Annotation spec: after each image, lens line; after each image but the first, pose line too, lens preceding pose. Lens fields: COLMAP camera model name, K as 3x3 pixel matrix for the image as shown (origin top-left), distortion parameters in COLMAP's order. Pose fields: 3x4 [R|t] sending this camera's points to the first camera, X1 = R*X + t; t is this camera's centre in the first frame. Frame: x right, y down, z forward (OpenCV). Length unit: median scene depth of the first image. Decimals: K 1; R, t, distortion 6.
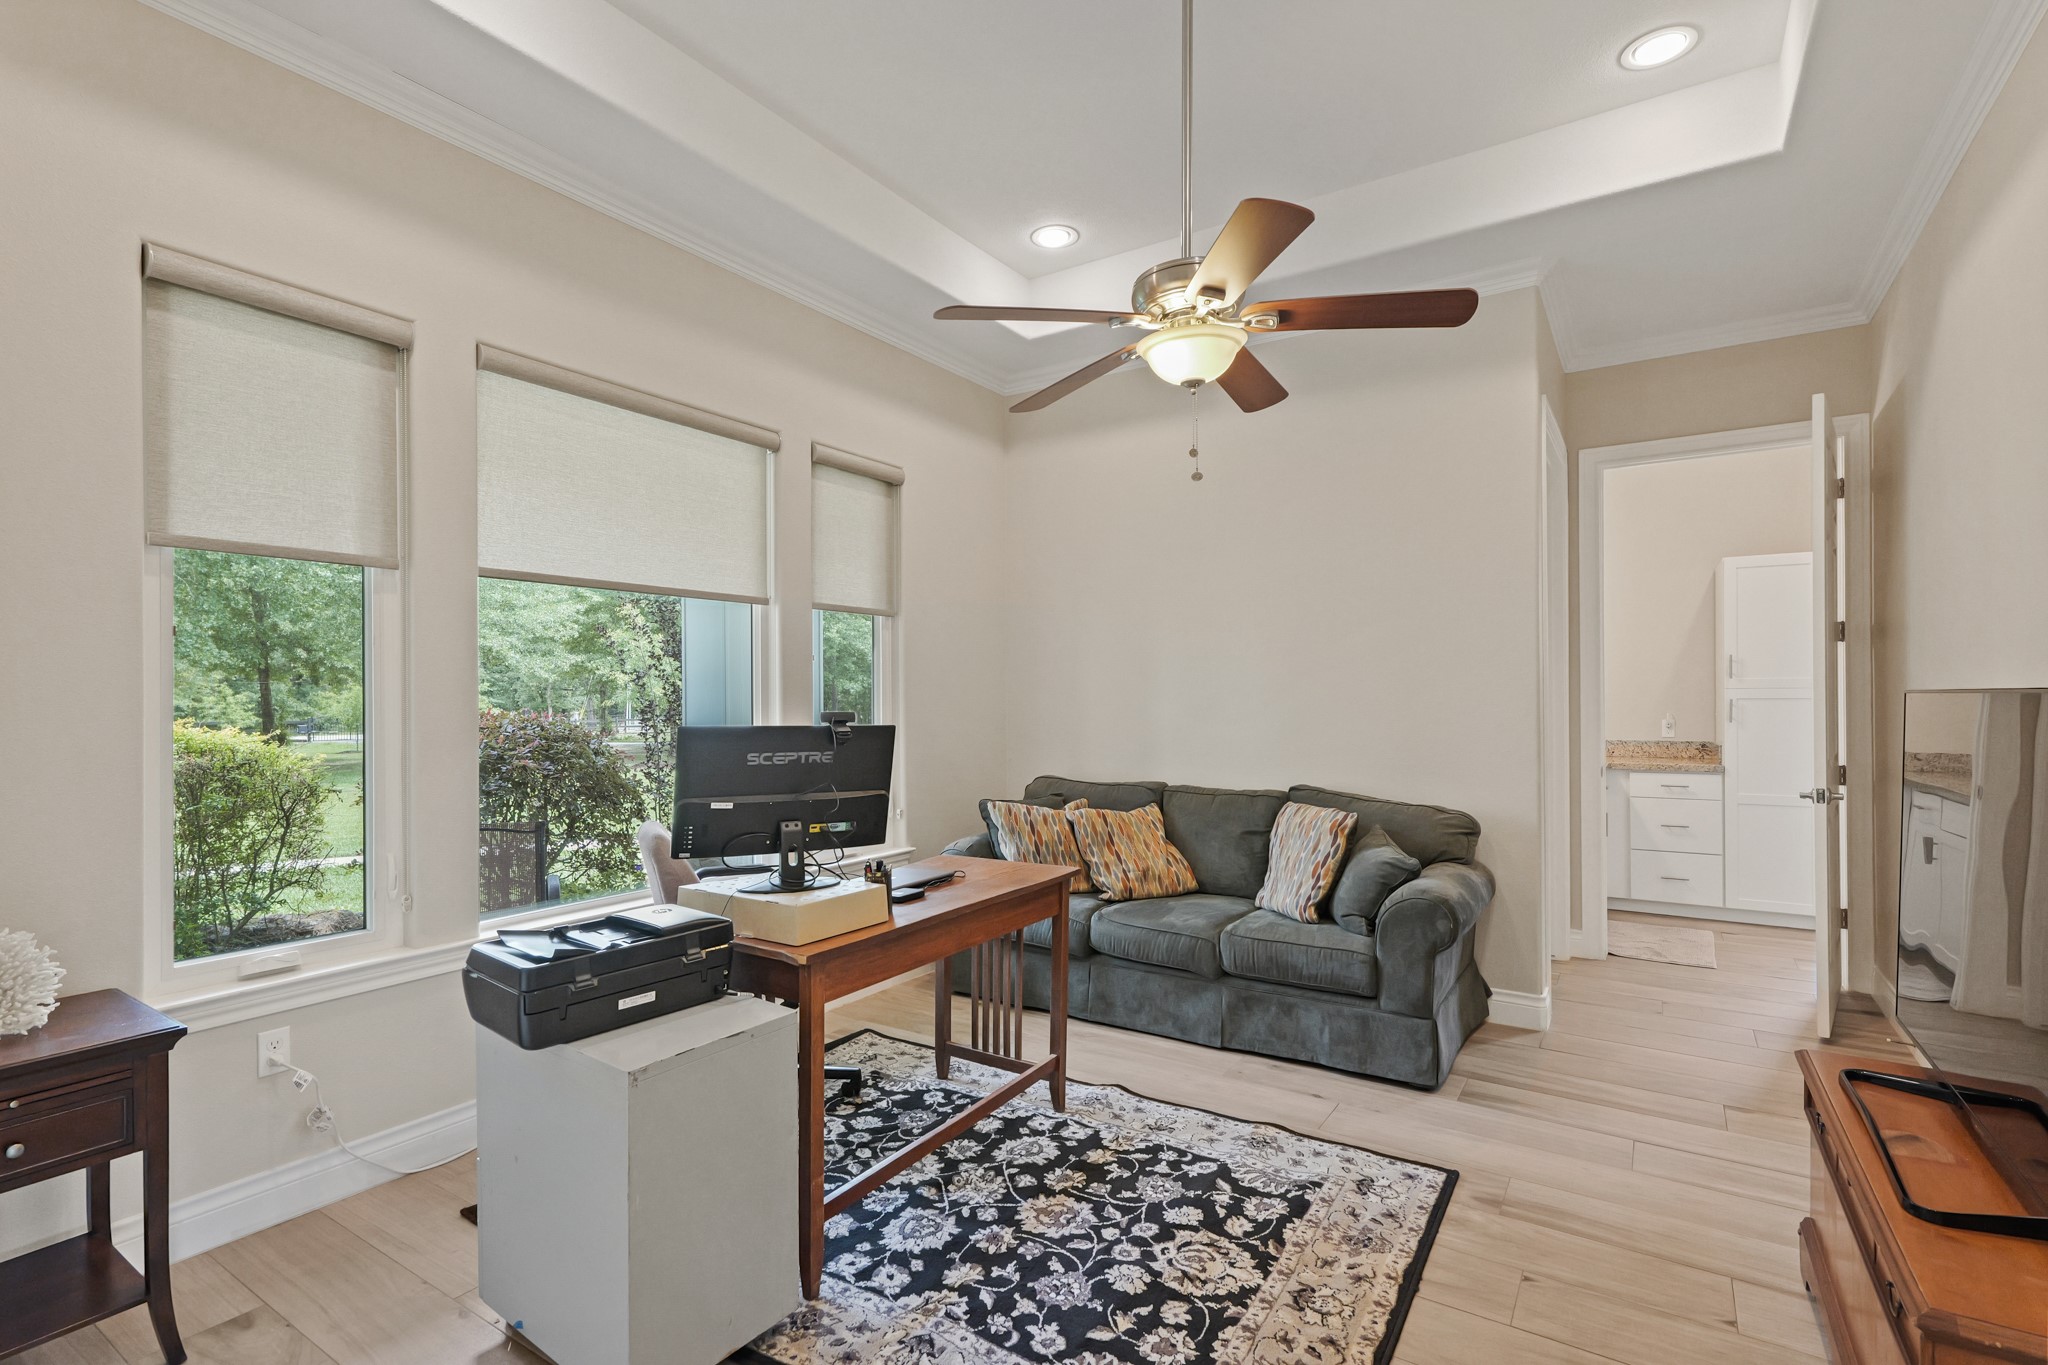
lens RADIAL K [[953.8, 0, 1013.8], [0, 953.8, 696.9], [0, 0, 1]] dist [0.005037, -0.001187]
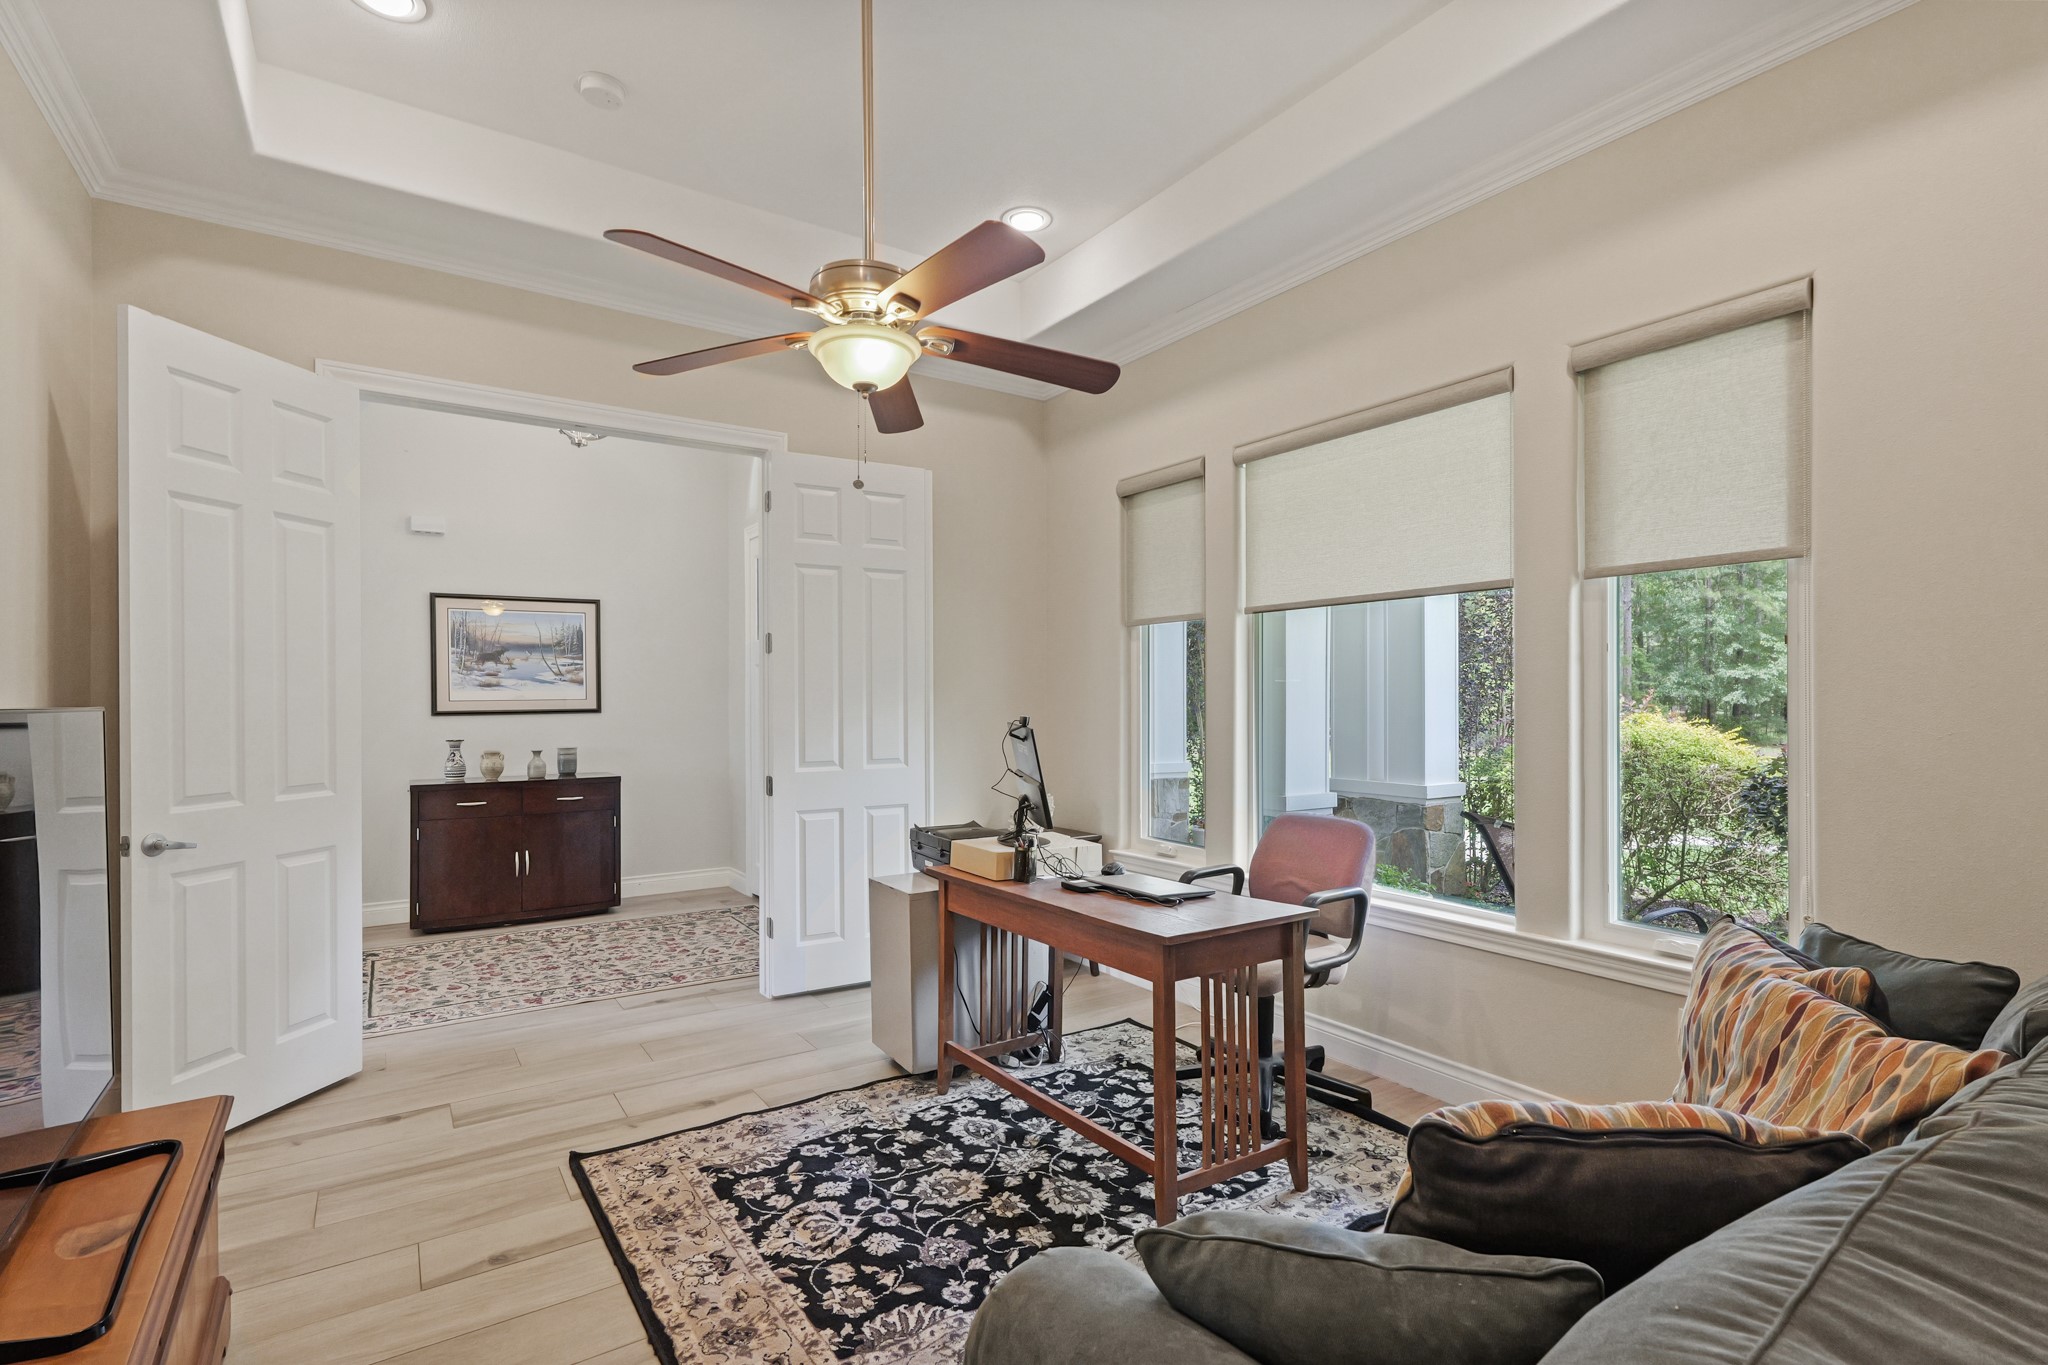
lens RADIAL K [[953.8, 0, 1039.1], [0, 953.8, 698.6], [0, 0, 1]] dist [0.005037, -0.001187]
pose [[-0.370043, 0.006181, -0.928994, 1.007521], [0.005094, 0.999976, 0.004625, -0.014693], [0.929001, -0.003021, -0.370066, 1.493106]]
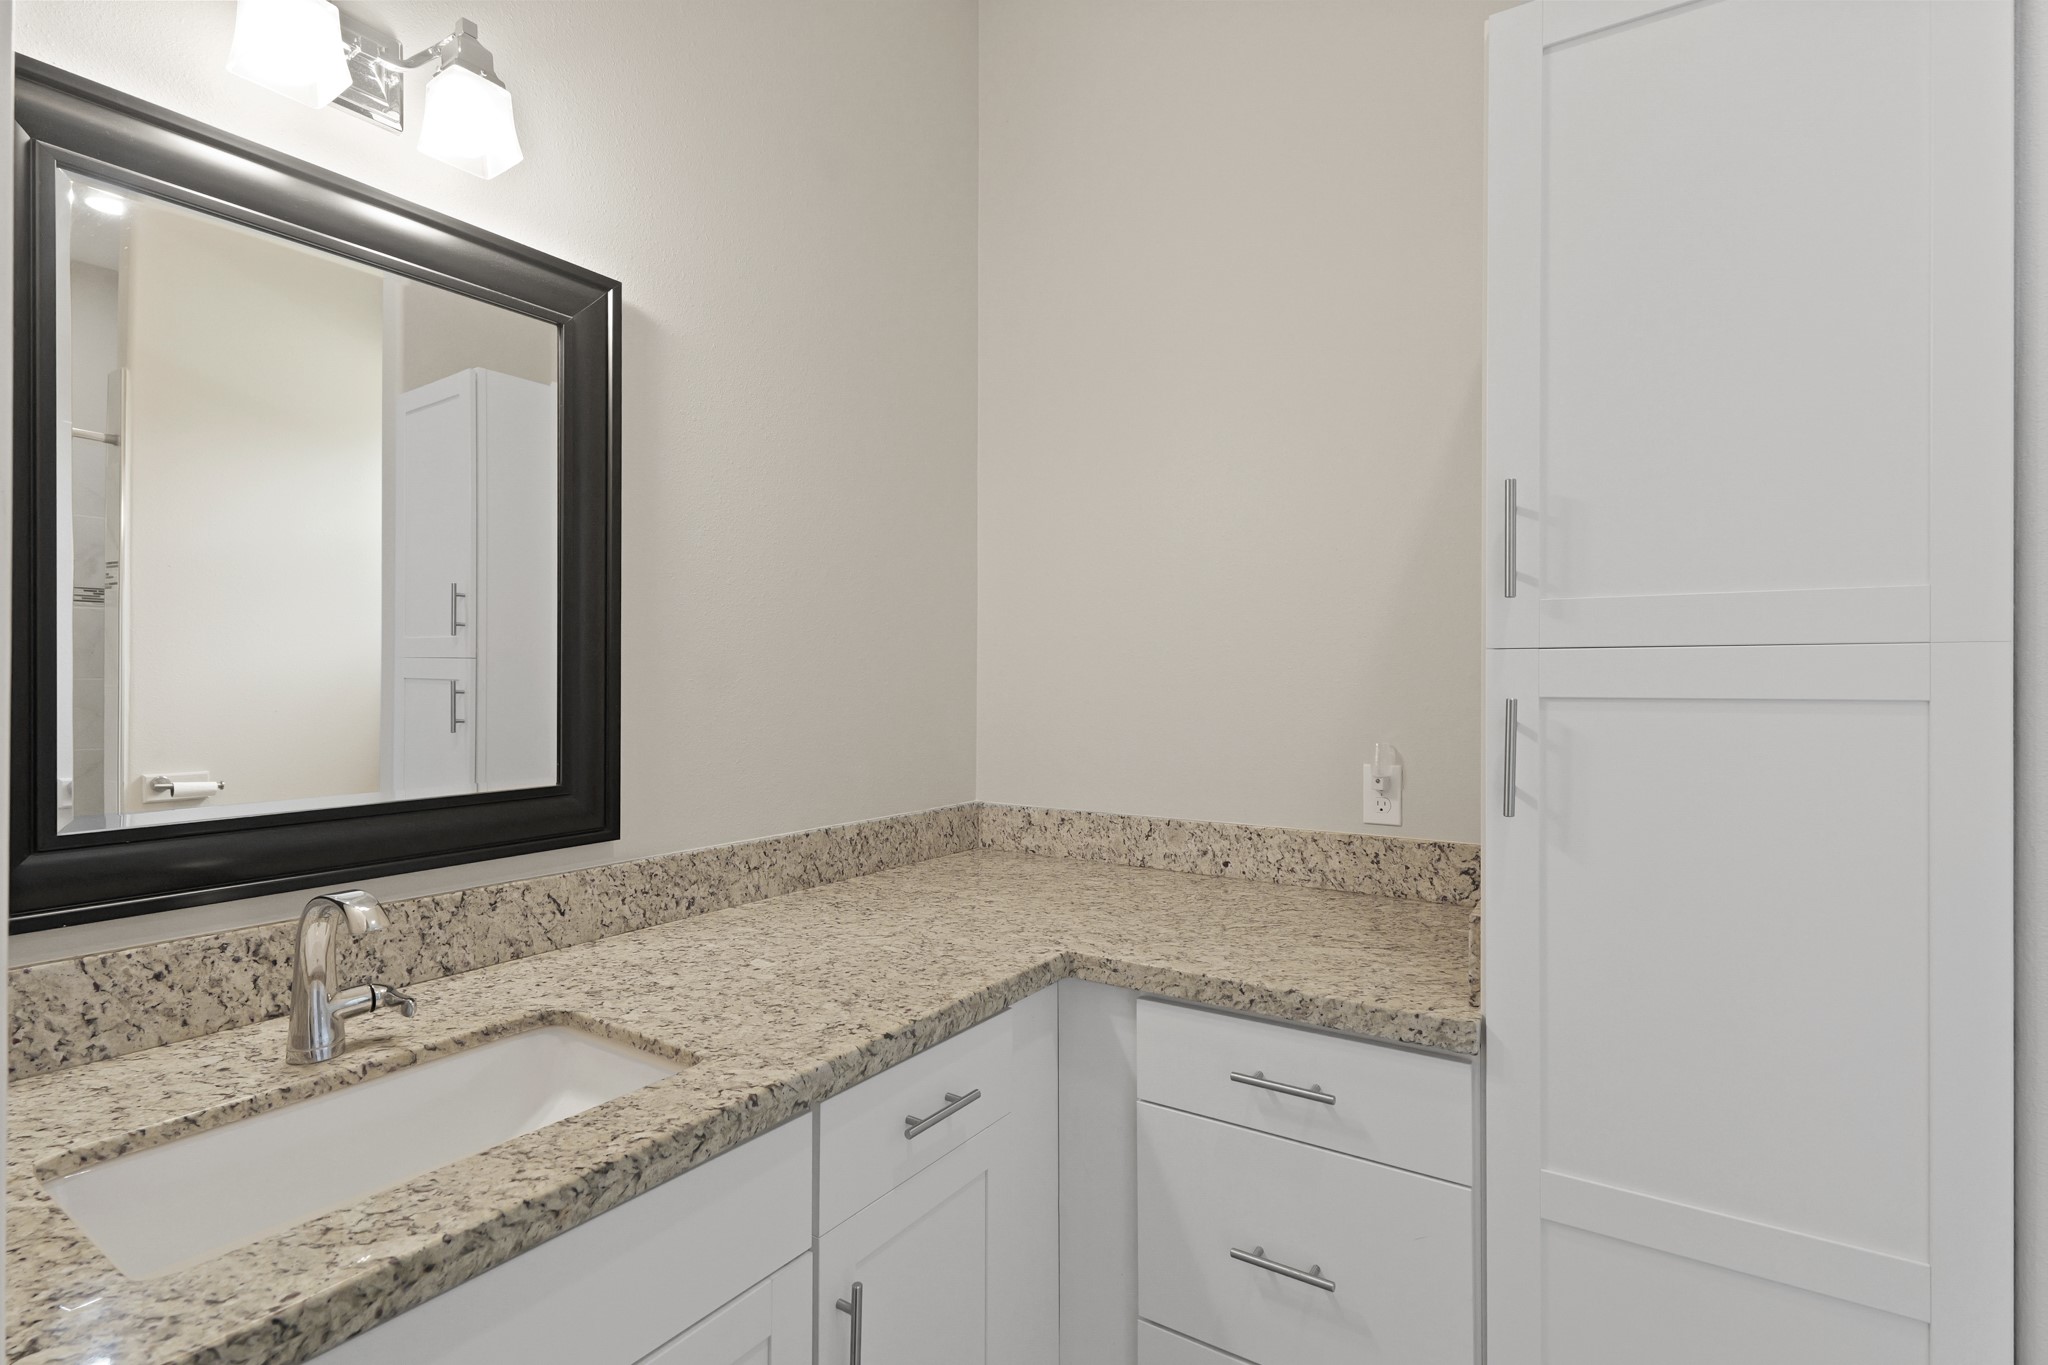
lens RADIAL K [[953.8, 0, 1028.1], [0, 953.8, 683.2], [0, 0, 1]] dist [0.005037, -0.001187]
pose [[0.999913, 0.008384, 0.010195, 0.678991], [-0.008455, 0.999940, 0.007012, -0.002025], [-0.010136, -0.007097, 0.999923, 0.841352]]
